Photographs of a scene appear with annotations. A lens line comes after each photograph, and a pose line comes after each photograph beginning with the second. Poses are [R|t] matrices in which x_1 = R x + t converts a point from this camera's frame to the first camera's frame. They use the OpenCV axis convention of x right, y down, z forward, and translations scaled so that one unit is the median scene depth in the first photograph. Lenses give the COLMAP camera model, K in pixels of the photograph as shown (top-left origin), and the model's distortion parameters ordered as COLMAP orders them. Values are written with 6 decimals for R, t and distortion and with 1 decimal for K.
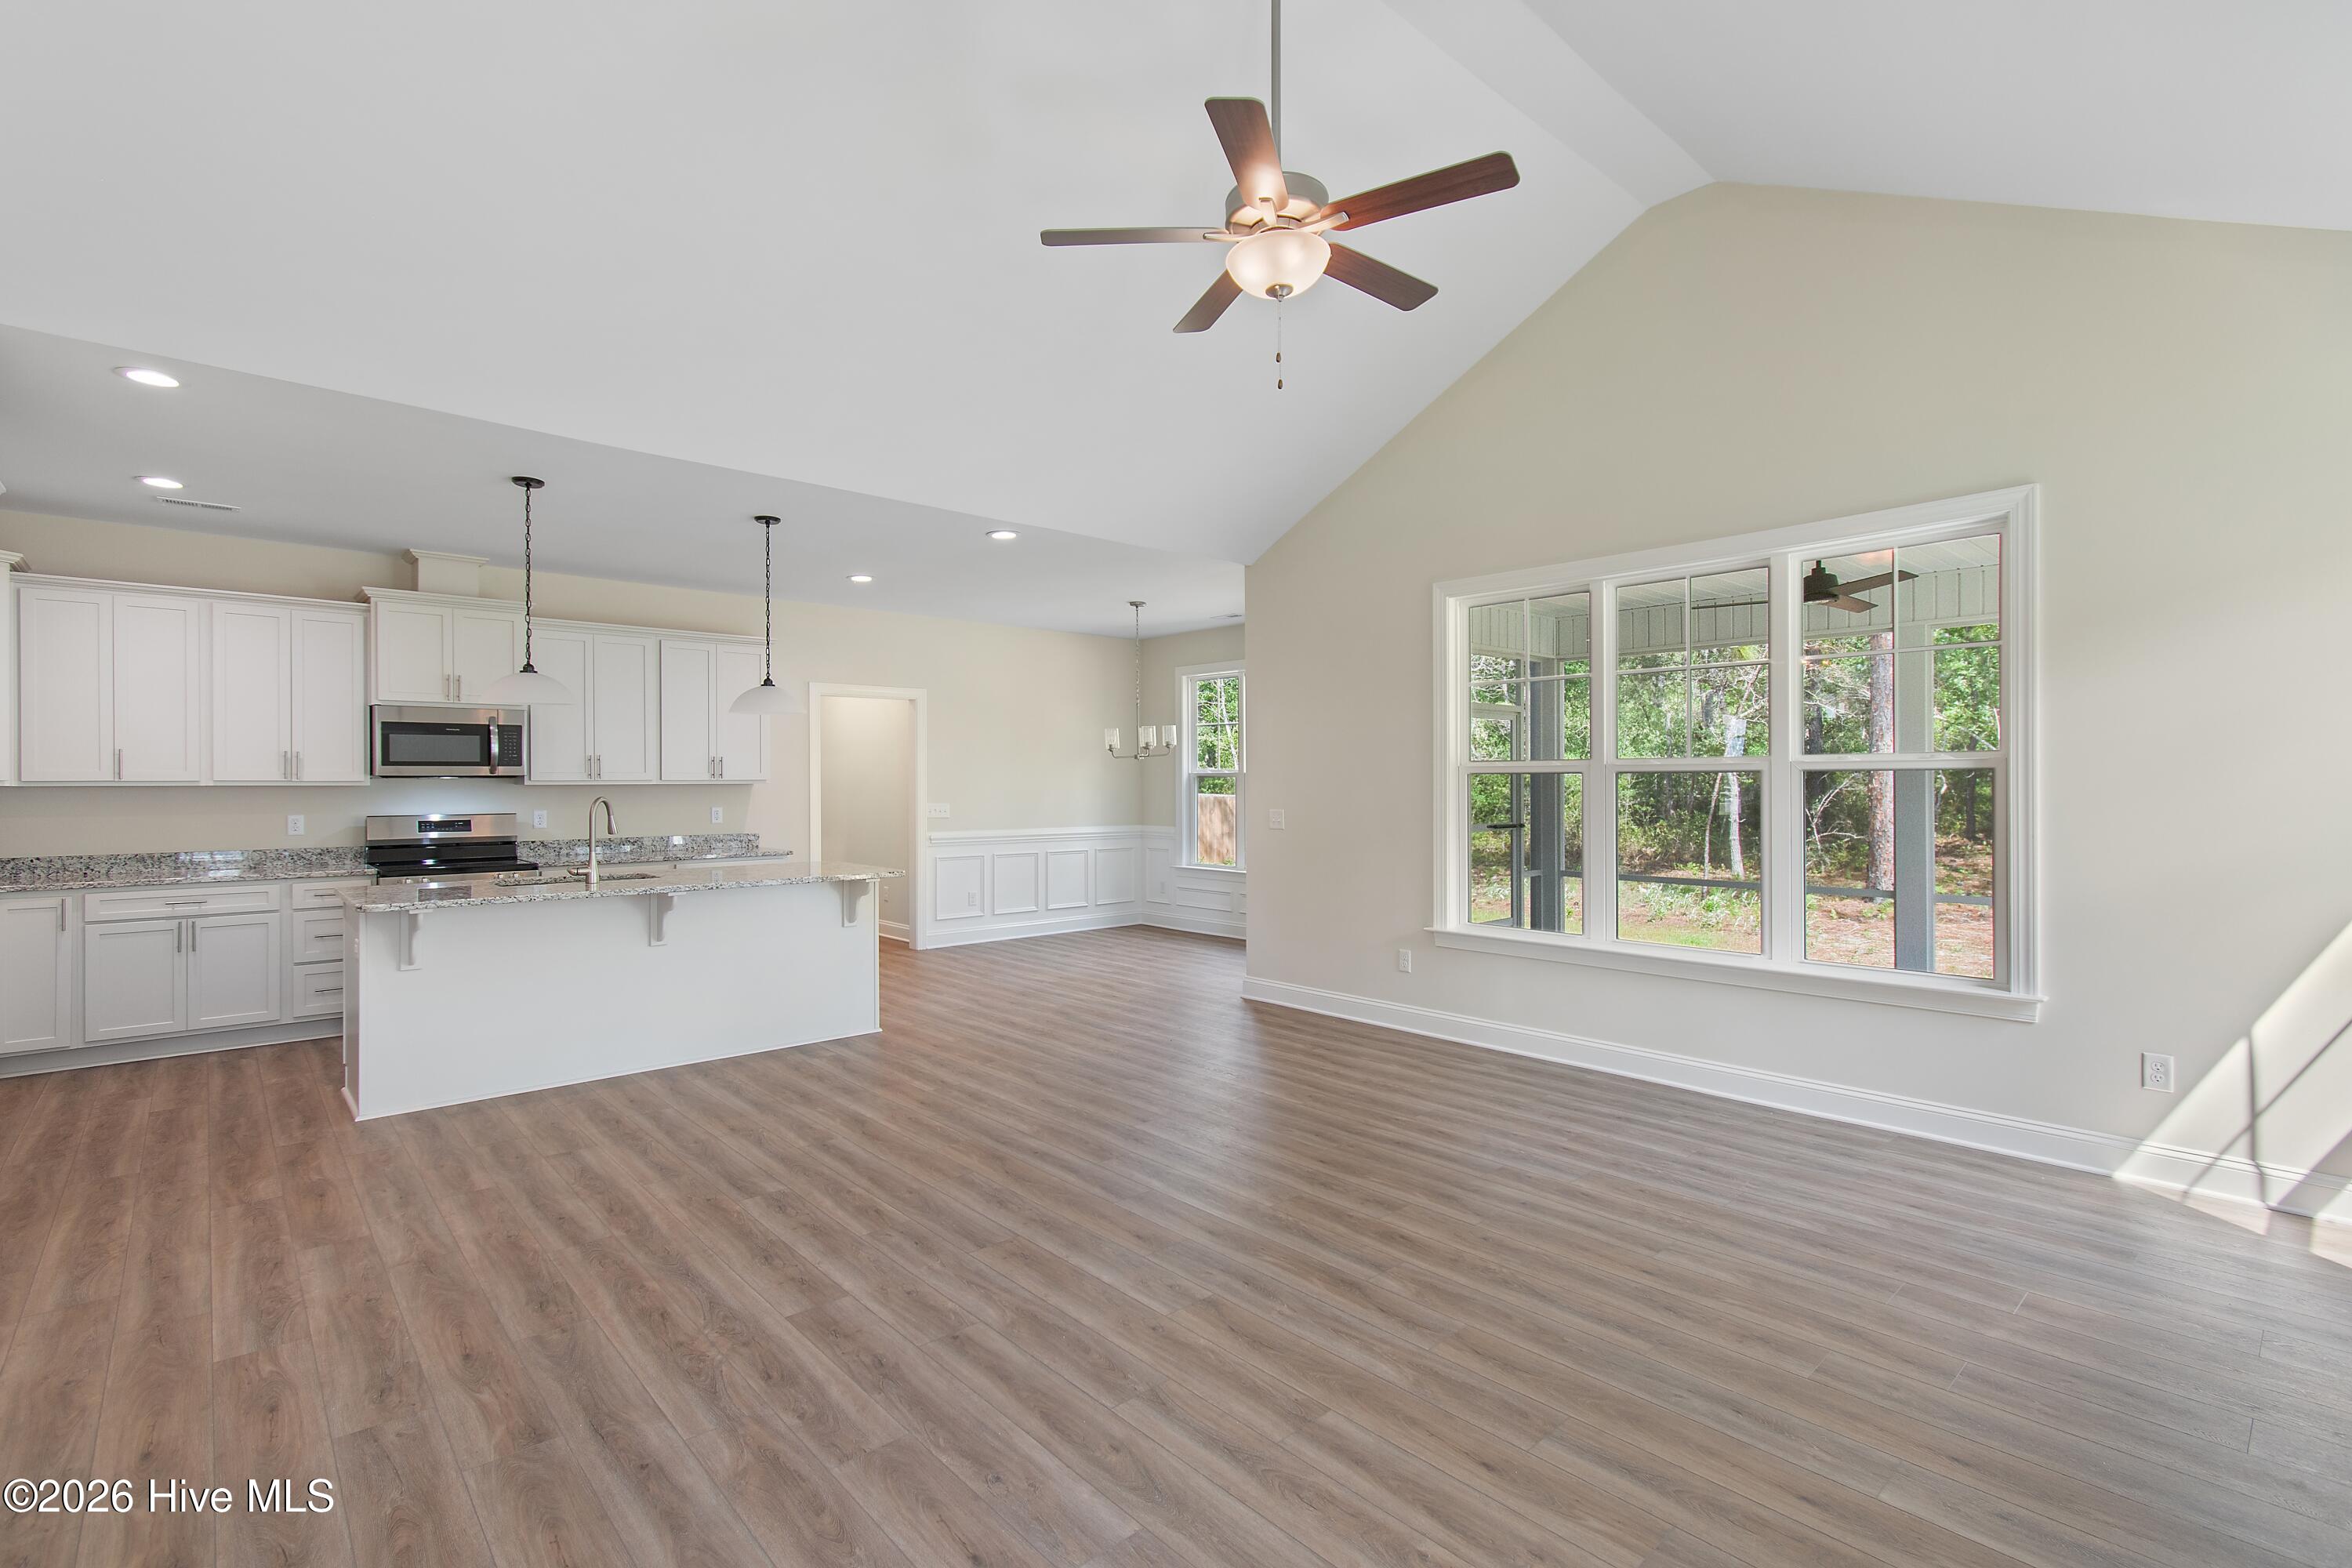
lens RADIAL K [[1067.3, 0, 1196.3], [0, 1067.3, 800.2], [0, 0, 1]] dist [0.005609, -0.001088]
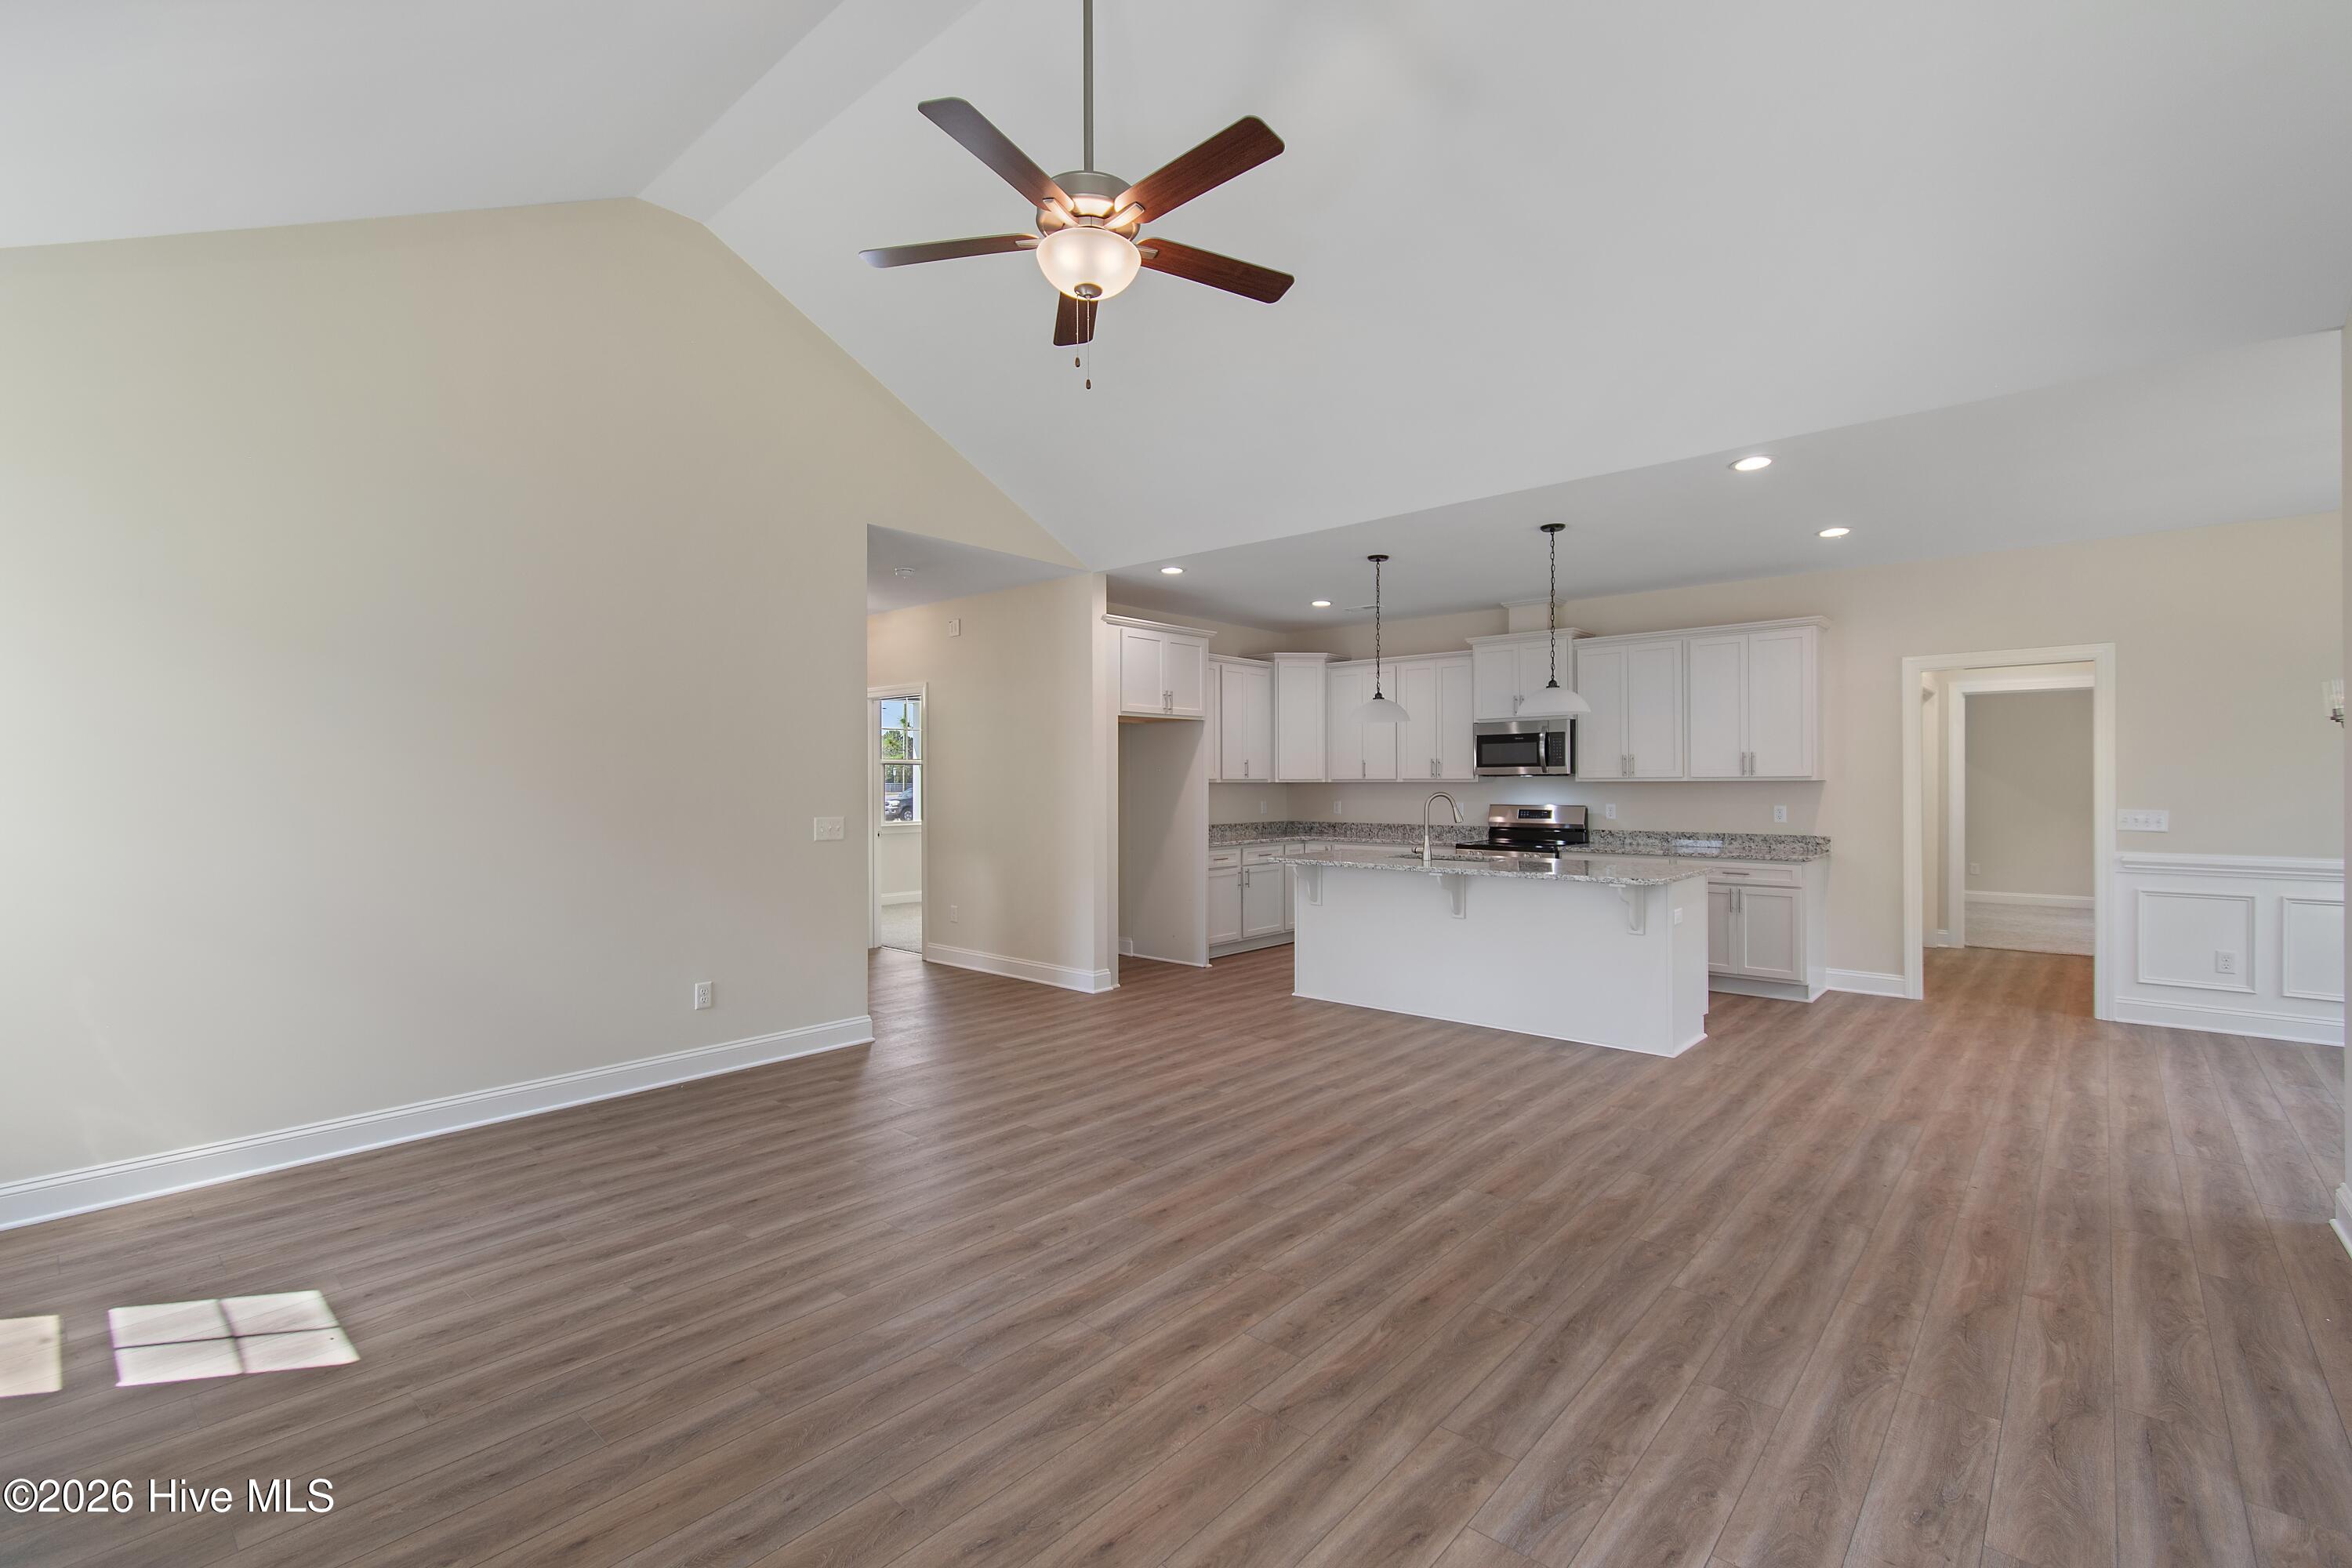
lens RADIAL K [[1067.3, 0, 1192.0], [0, 1067.3, 781.9], [0, 0, 1]] dist [0.005609, -0.001088]
pose [[0.088195, 0.001705, -0.996102, 0.694573], [-0.013959, 0.999902, 0.000476, -0.011560], [0.996005, 0.013863, 0.088210, 0.644309]]
